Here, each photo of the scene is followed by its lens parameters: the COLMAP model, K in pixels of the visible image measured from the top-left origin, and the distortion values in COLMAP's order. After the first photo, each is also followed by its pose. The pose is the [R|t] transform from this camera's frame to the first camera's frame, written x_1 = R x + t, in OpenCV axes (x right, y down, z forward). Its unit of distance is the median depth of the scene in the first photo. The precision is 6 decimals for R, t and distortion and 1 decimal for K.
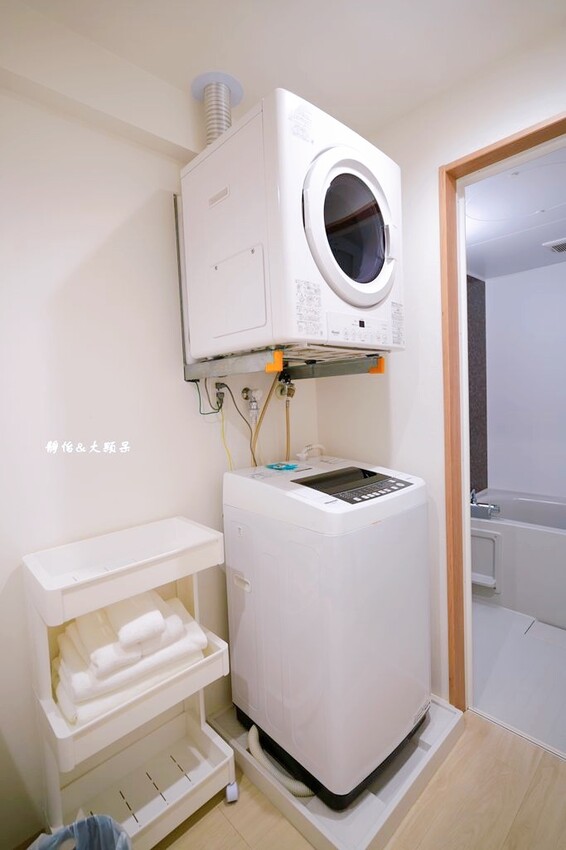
lens RADIAL K [[405.1, 0, 283.7], [0, 405.1, 424.7], [0, 0, 1]] dist [-0.000110, 0.004774]
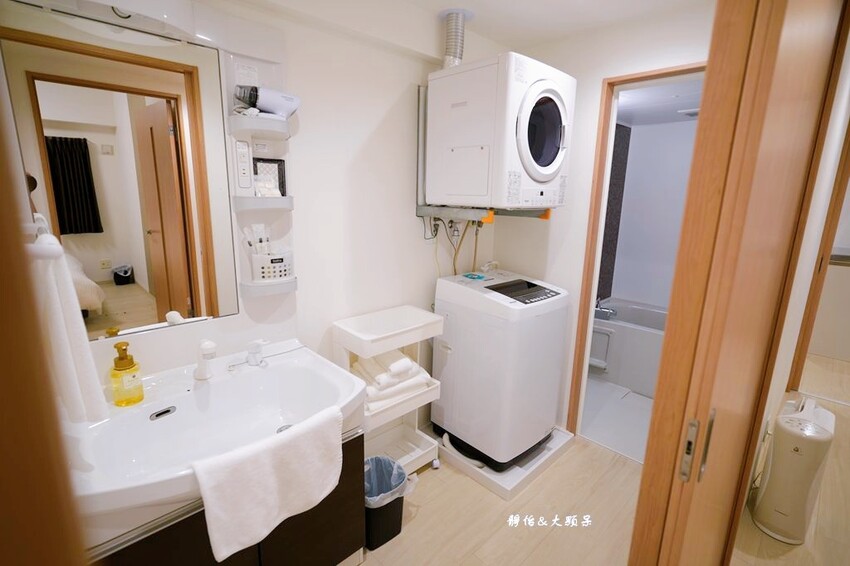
lens RADIAL K [[405.1, 0, 422.5], [0, 405.1, 280.1], [0, 0, 1]] dist [-0.000110, 0.004774]
pose [[0.997966, 0.061171, 0.017945, -0.248515], [-0.063172, 0.986735, 0.149547, -0.107552], [-0.008559, -0.150376, 0.988592, -0.544881]]
